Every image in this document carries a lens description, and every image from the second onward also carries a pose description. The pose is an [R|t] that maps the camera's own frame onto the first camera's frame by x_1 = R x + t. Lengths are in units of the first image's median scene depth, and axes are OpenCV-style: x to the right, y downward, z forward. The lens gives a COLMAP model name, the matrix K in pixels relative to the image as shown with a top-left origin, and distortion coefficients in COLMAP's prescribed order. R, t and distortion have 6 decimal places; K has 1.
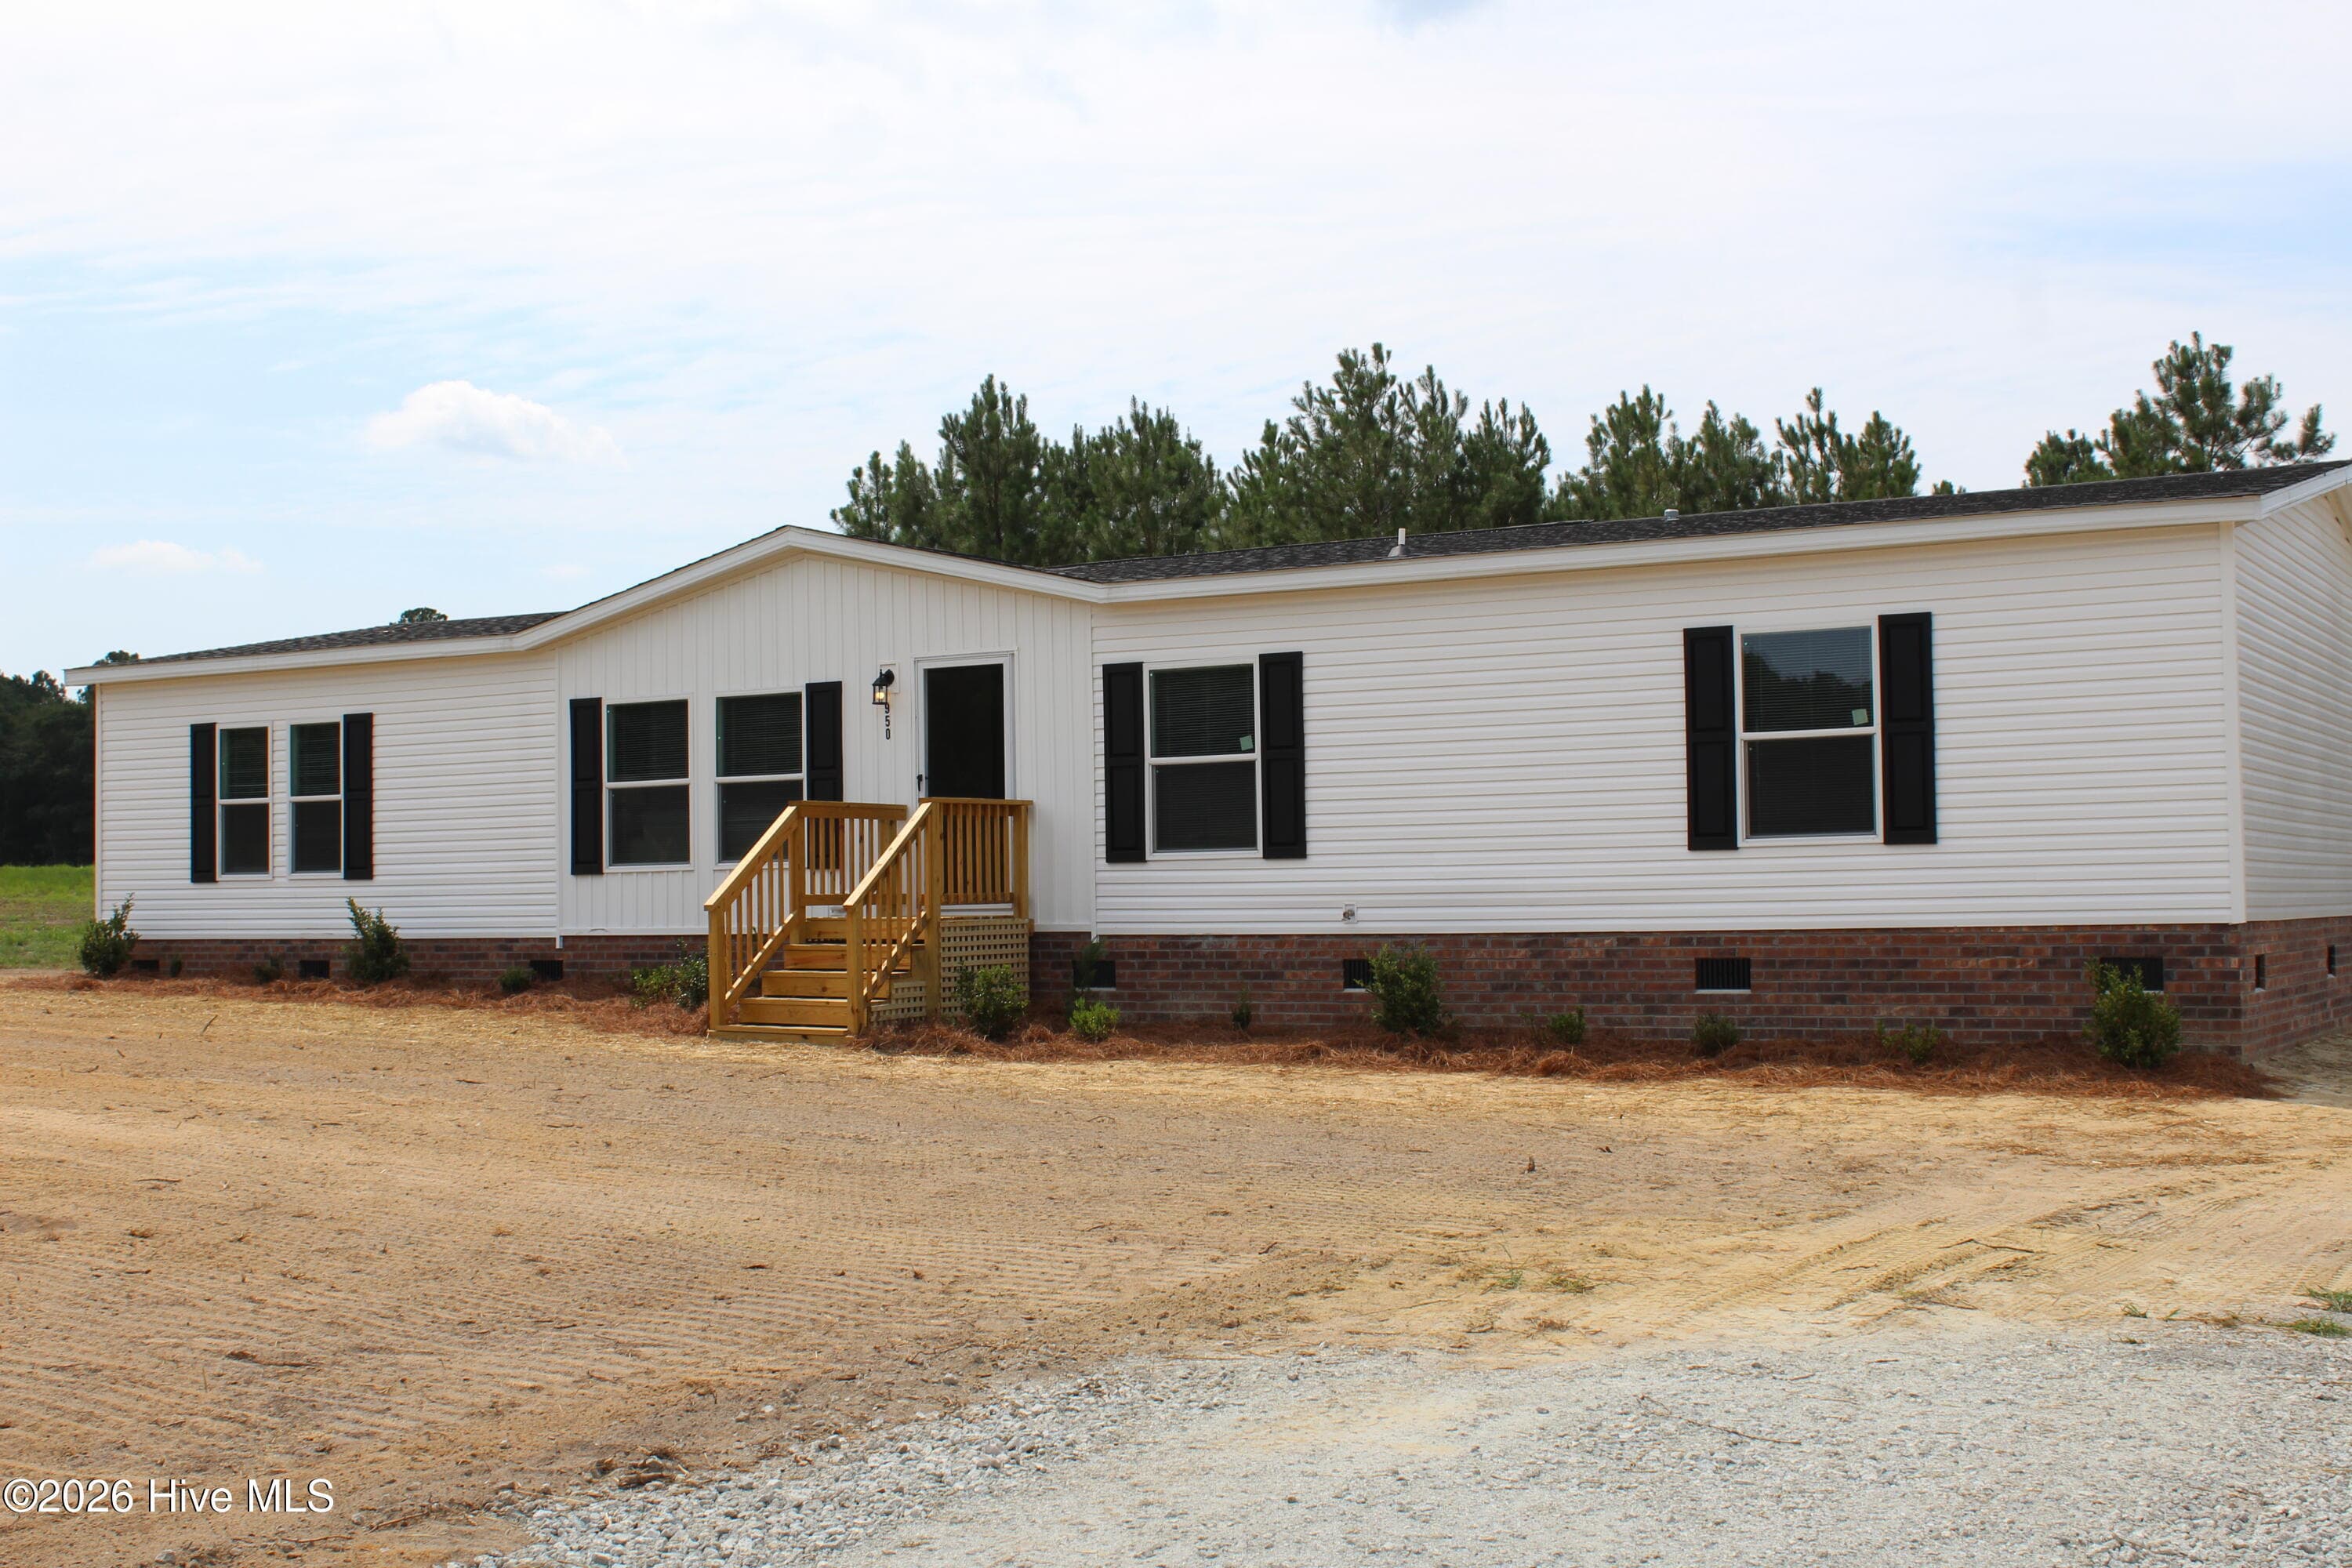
lens RADIAL K [[2850.2, 0, 1176.0], [0, 2850.2, 784.0], [0, 0, 1]] dist [-0.102541, 0.183477]
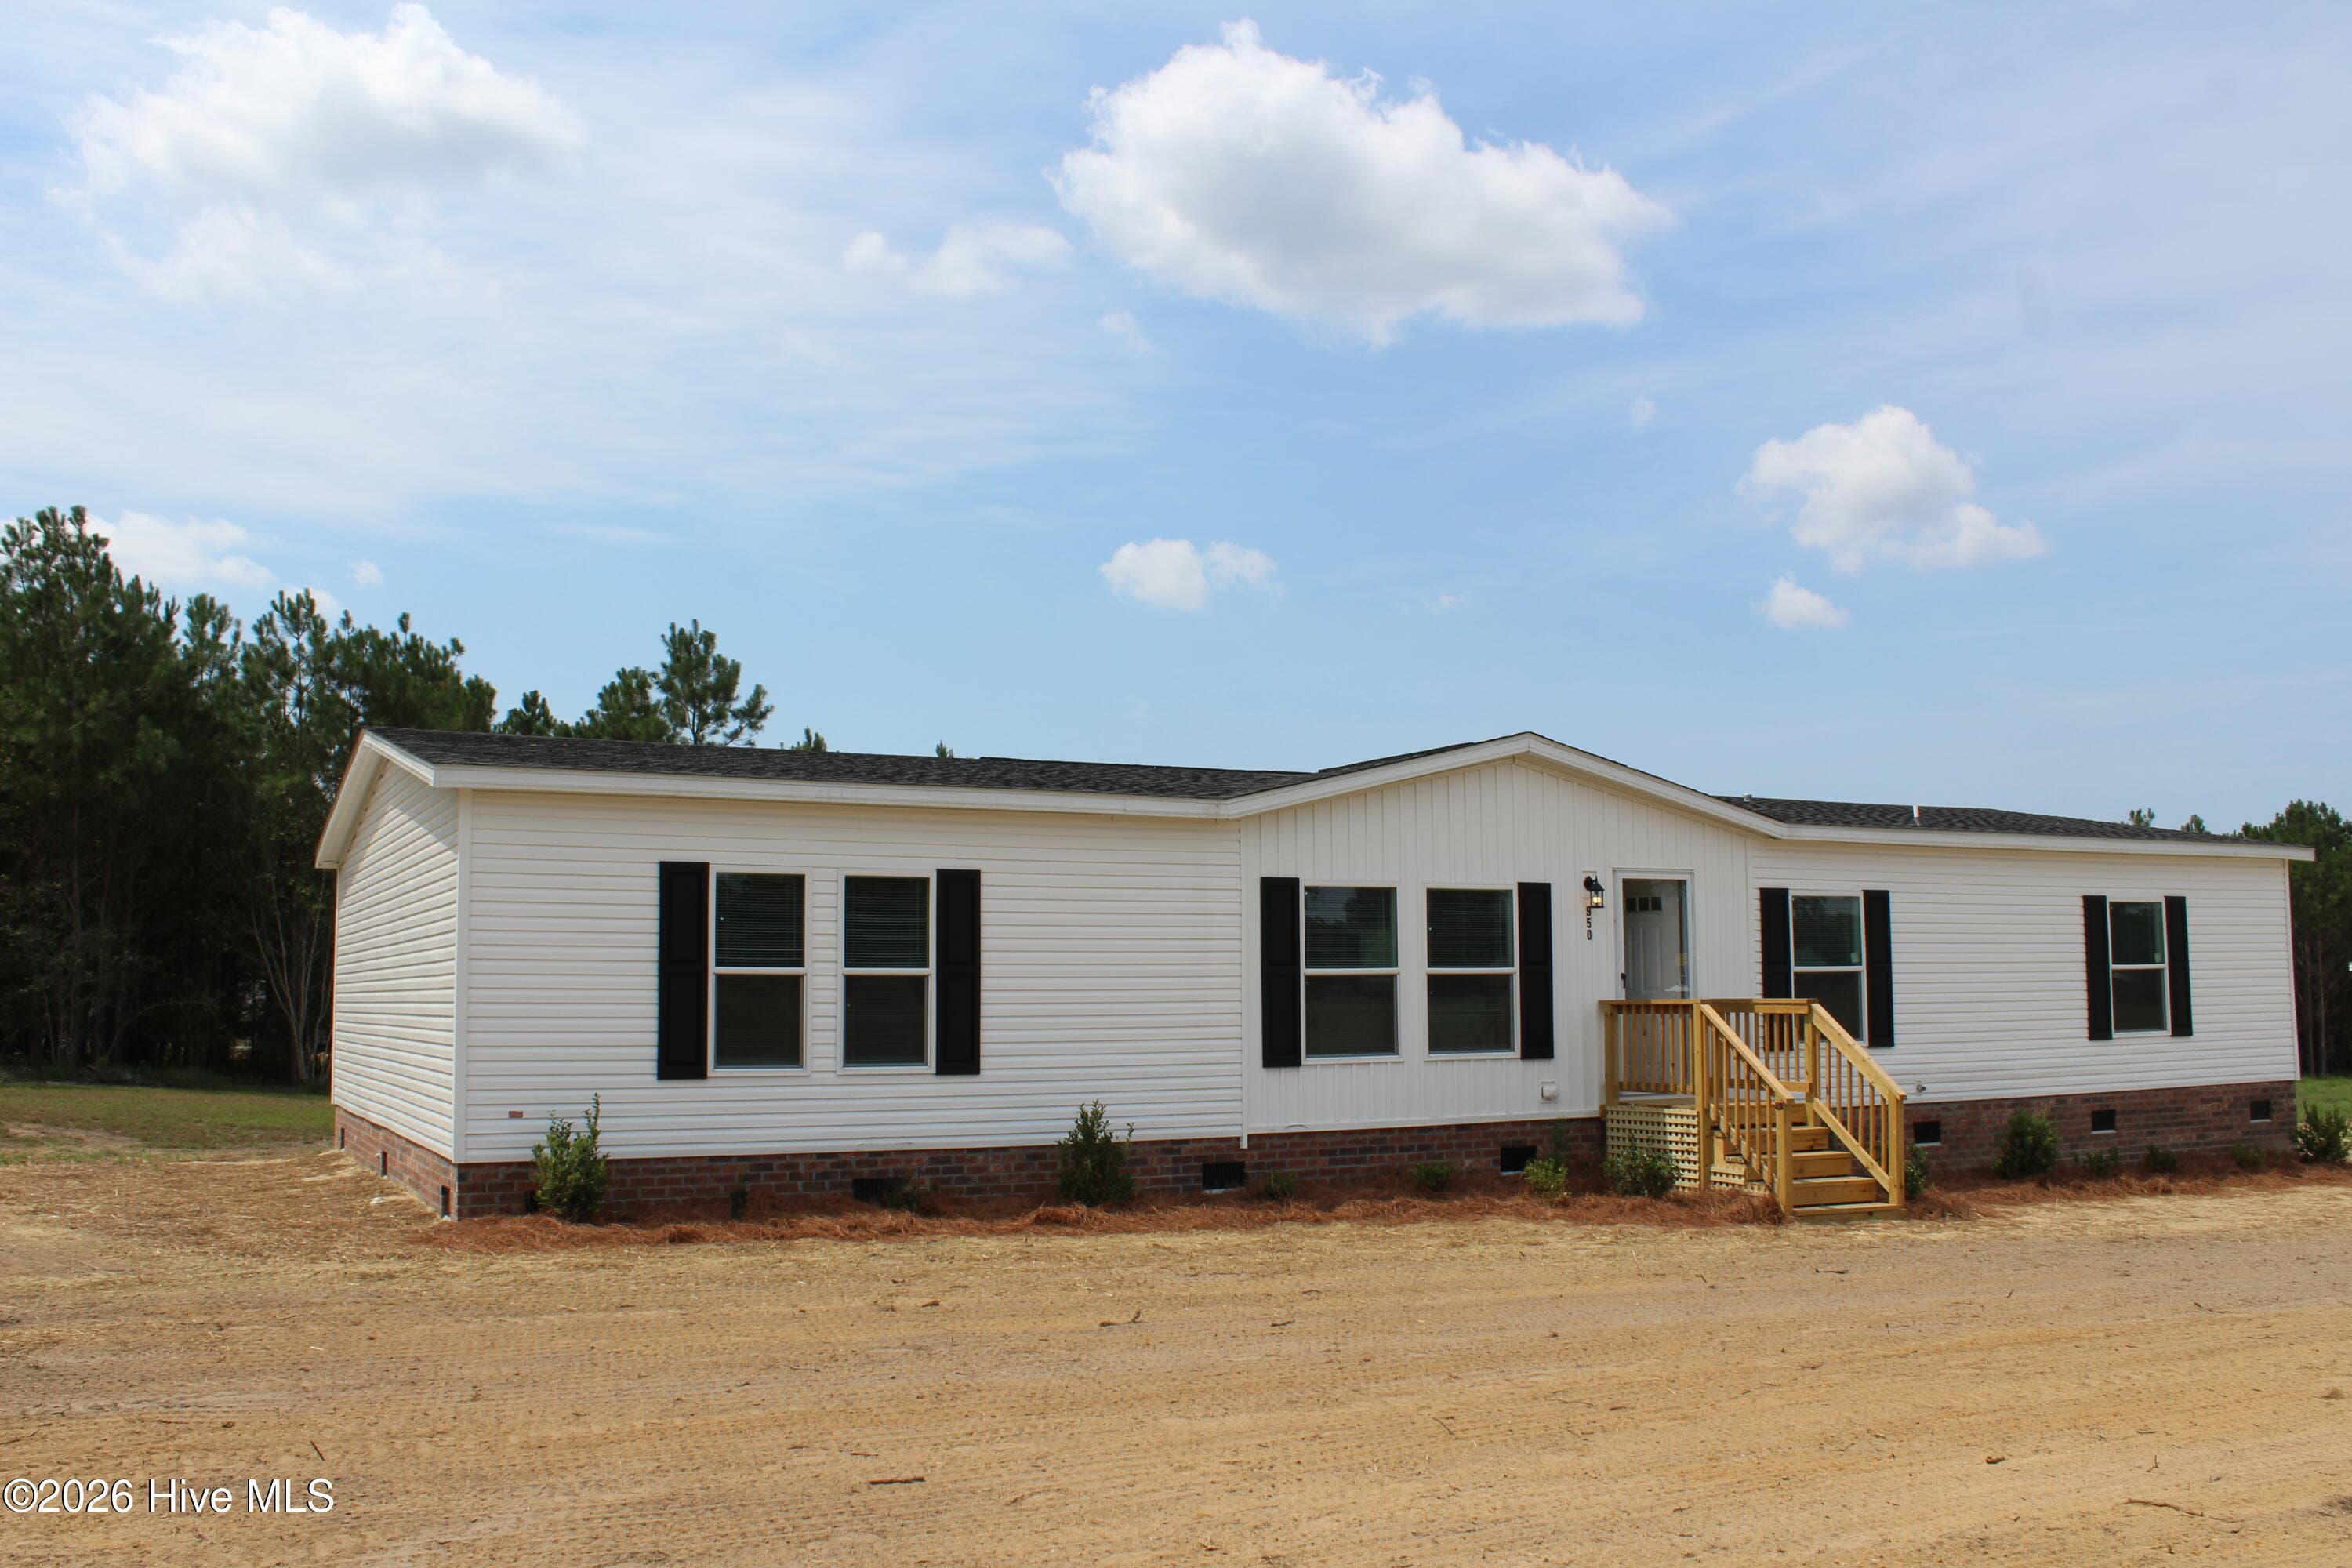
lens RADIAL K [[2073.3, 0, 1176.0], [0, 2073.3, 784.0], [0, 0, 1]] dist [-0.158337, 0.156691]
pose [[0.530444, 0.097921, 0.842045, -0.926901], [-0.036045, 0.995013, -0.093003, 0.004433], [-0.846953, 0.018982, 0.531329, 0.768858]]
